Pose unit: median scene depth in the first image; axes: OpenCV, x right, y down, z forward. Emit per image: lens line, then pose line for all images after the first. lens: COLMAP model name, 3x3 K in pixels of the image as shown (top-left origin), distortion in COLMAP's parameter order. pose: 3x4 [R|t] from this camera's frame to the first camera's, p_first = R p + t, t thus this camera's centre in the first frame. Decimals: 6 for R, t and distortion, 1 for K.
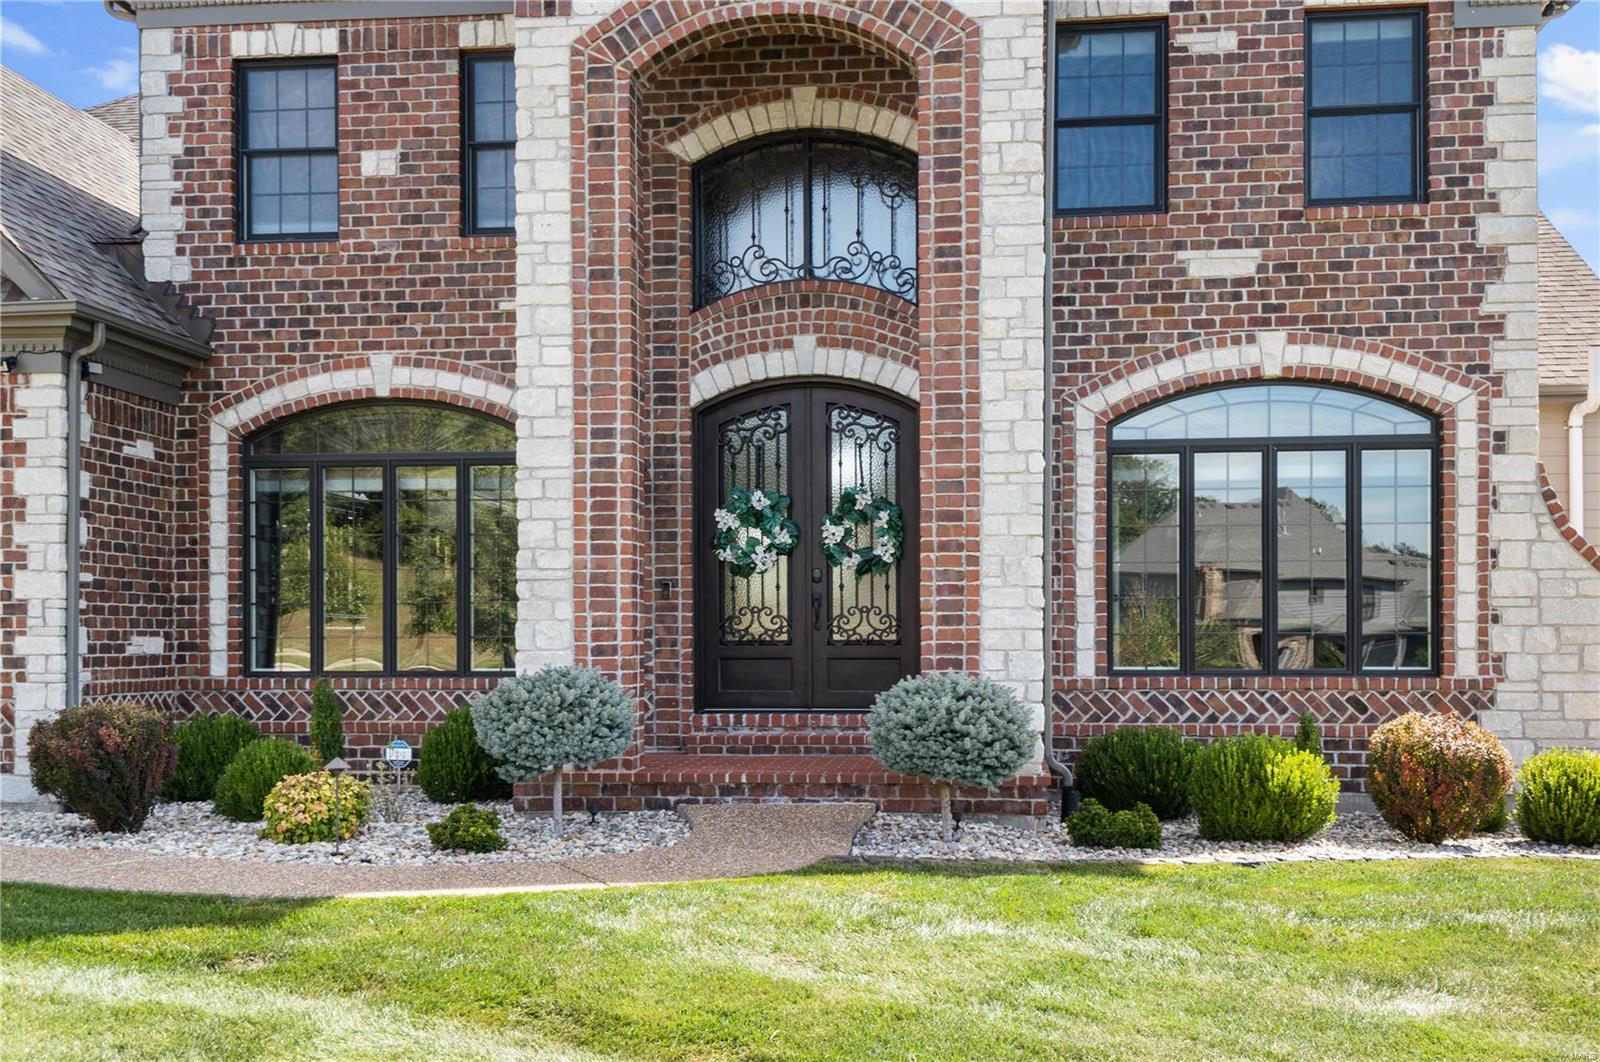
lens RADIAL K [[1612.2, 0, 801.8], [0, 1612.2, 688.1], [0, 0, 1]] dist [0.039594, -0.035827]
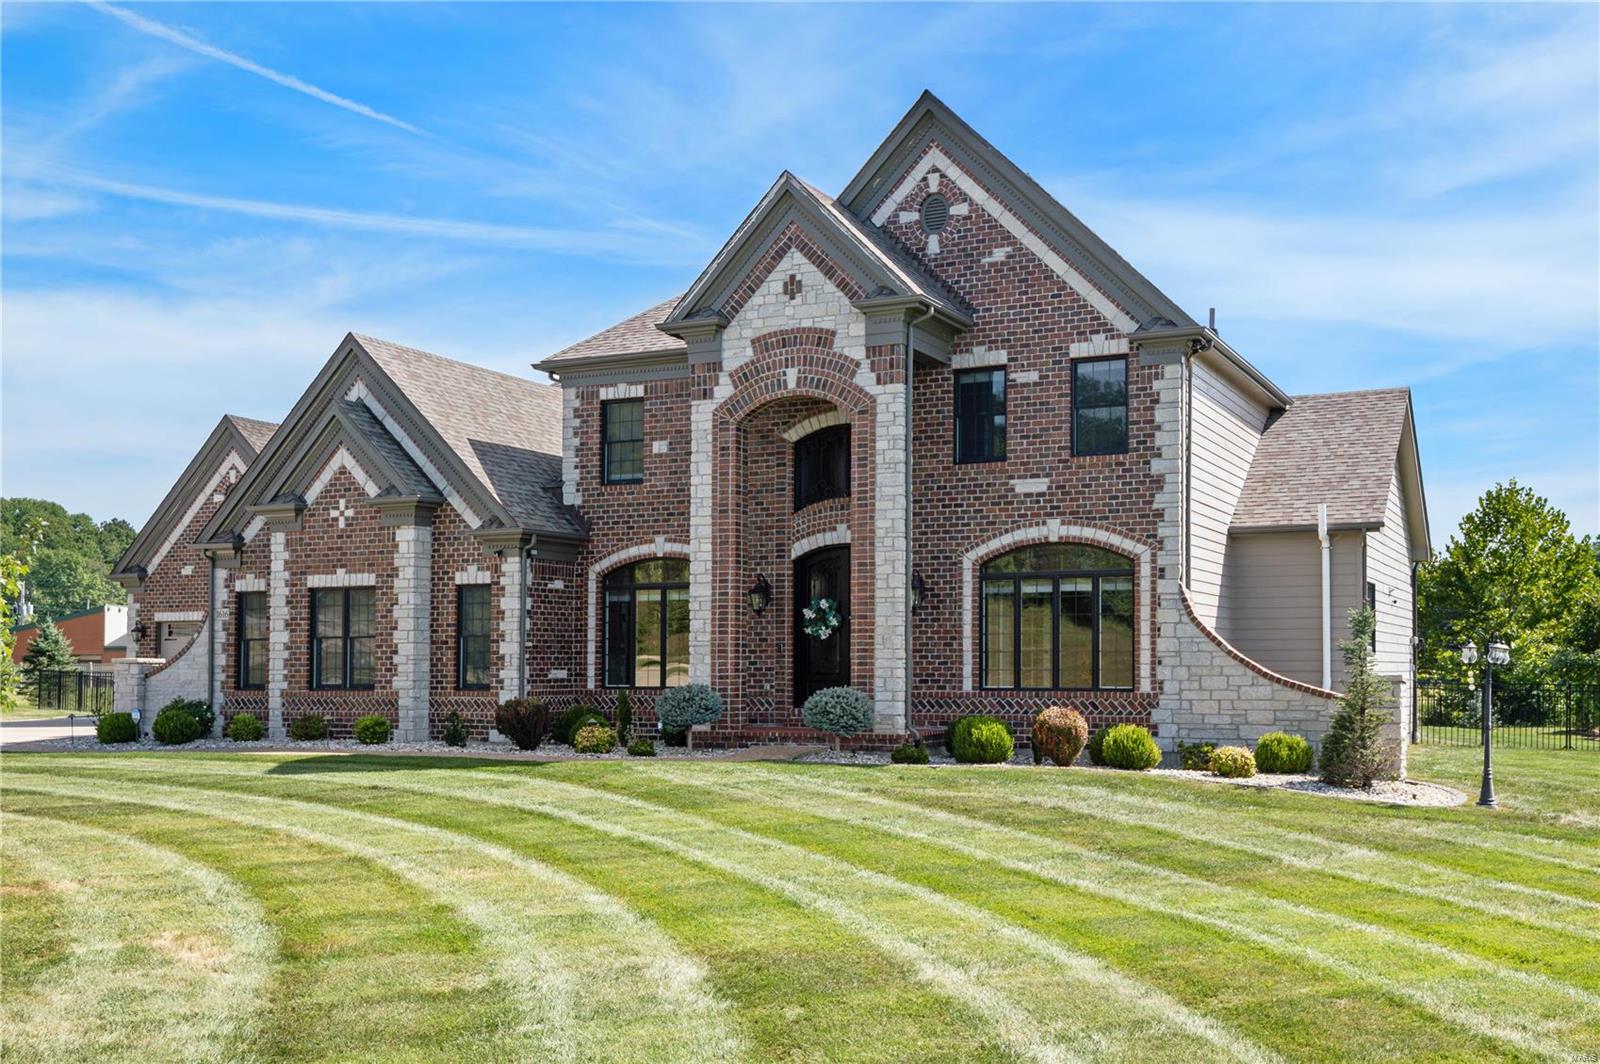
lens RADIAL K [[1612.2, 0, 801.8], [0, 1612.2, 689.1], [0, 0, 1]] dist [0.039594, -0.035827]
pose [[0.940599, 0.005792, -0.339471, 0.675858], [-0.010912, 0.999854, -0.013175, 0.019875], [0.339345, 0.016097, 0.940524, -0.980671]]
